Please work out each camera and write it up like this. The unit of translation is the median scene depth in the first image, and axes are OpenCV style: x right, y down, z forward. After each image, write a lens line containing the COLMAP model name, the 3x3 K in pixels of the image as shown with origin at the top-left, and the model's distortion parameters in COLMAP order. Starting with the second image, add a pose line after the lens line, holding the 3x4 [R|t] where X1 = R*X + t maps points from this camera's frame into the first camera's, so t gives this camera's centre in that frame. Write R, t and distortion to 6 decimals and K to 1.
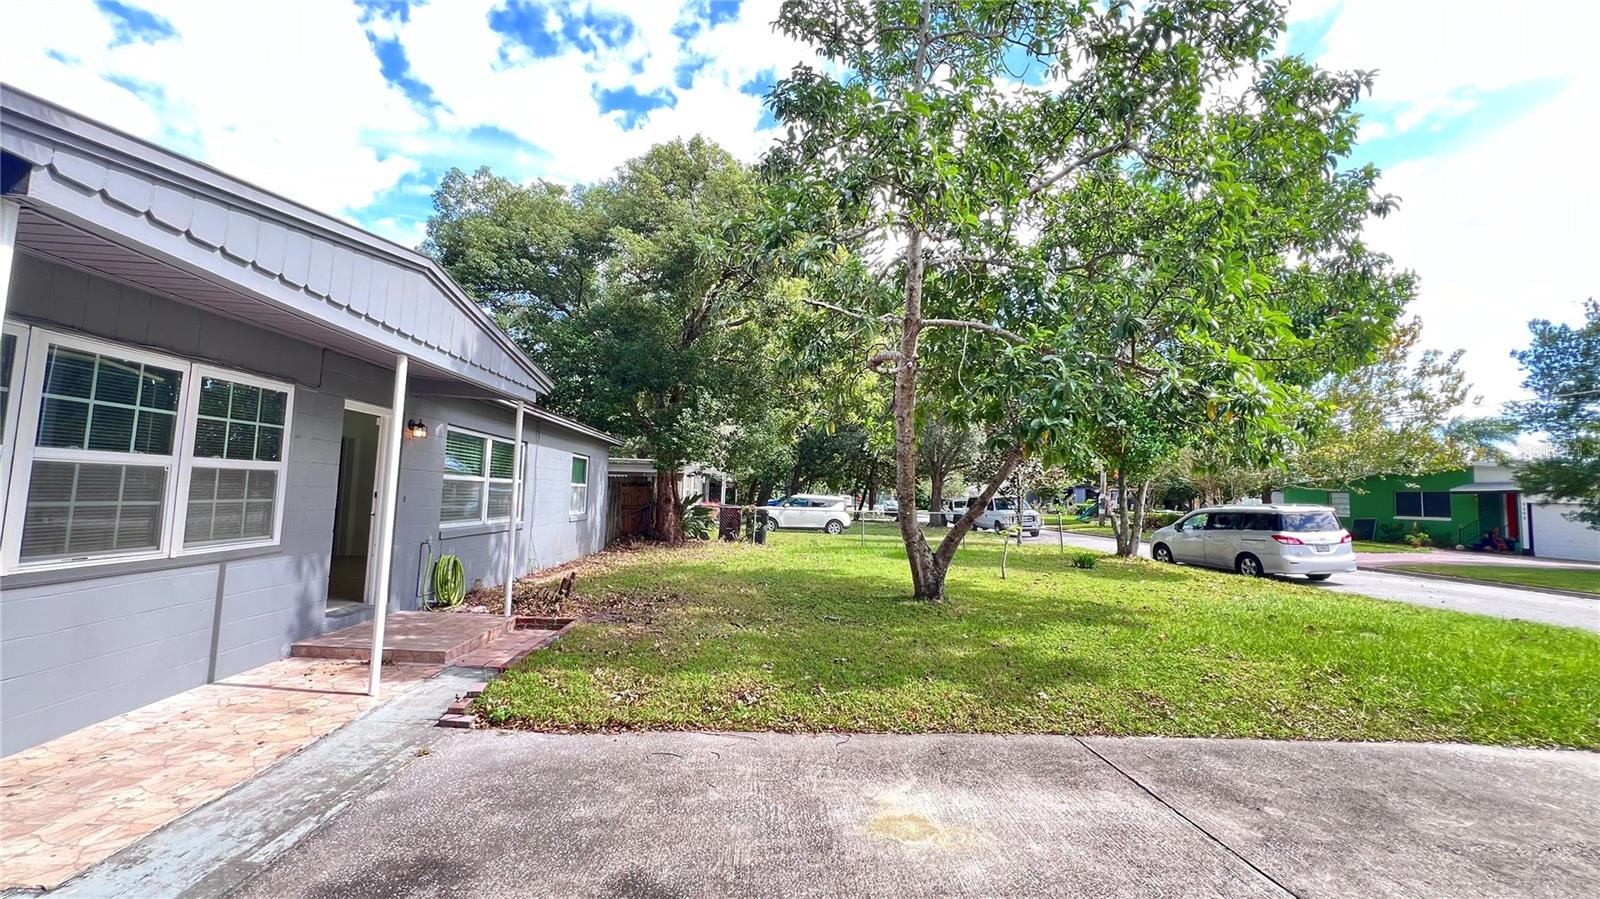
lens RADIAL K [[642.2, 0, 791.8], [0, 642.2, 445.0], [0, 0, 1]] dist [-0.002159, 0.001985]
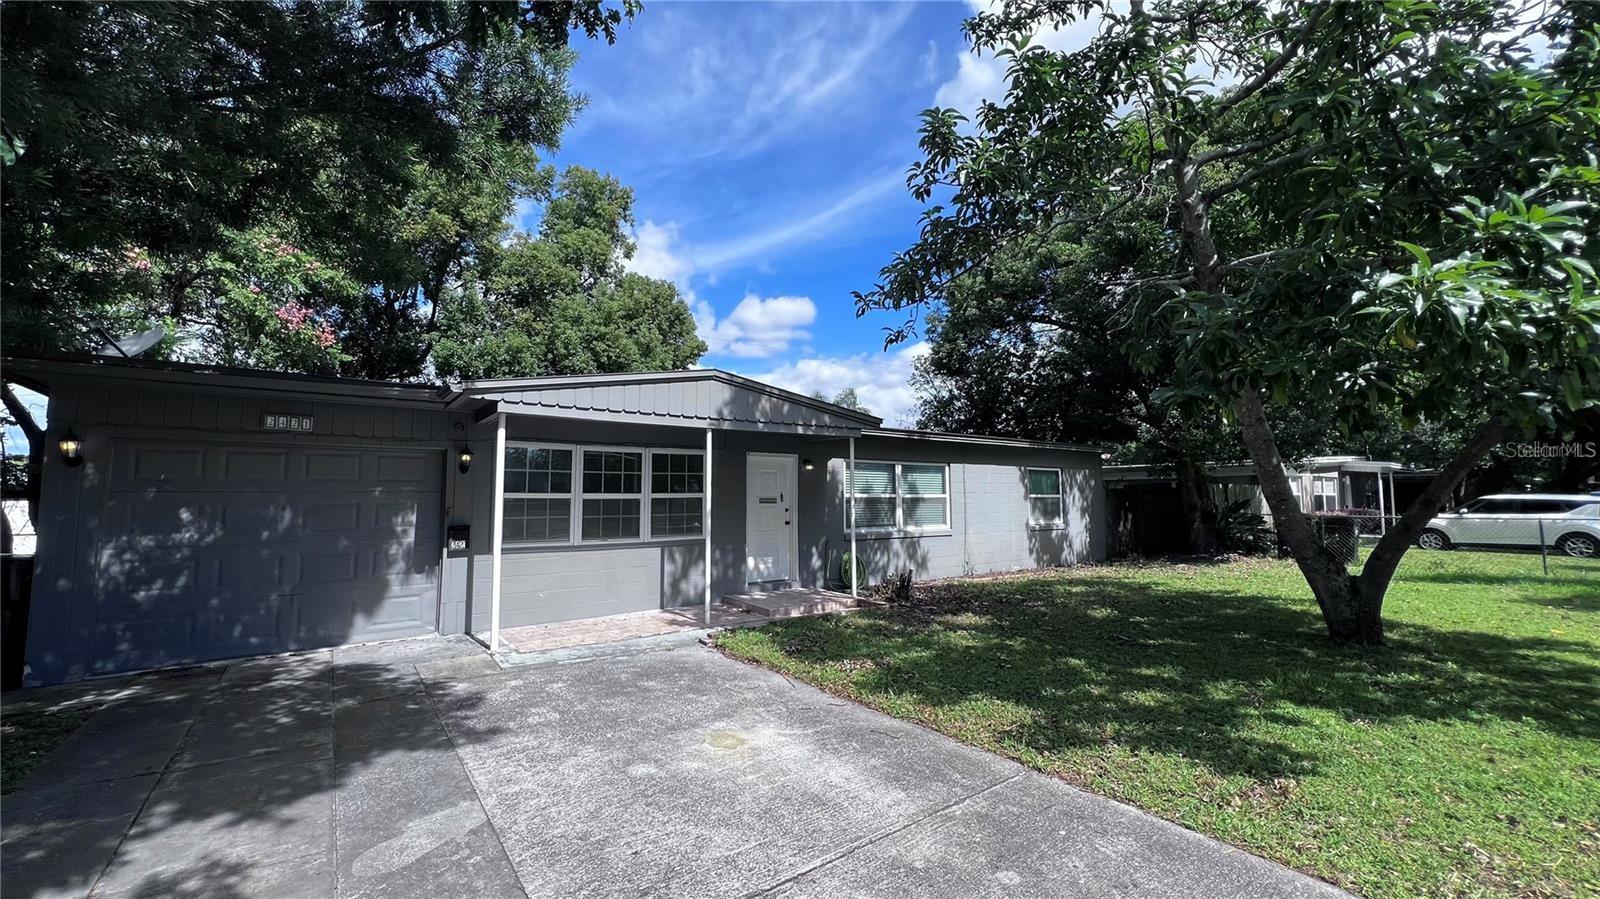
lens RADIAL K [[637.0, 0, 800.6], [0, 637.0, 446.4], [0, 0, 1]] dist [-0.001006, 0.000006]
pose [[0.547436, -0.103143, -0.830467, 1.028370], [0.088400, 0.993951, -0.065176, 0.044674], [0.832165, -0.037733, 0.553242, 0.273892]]
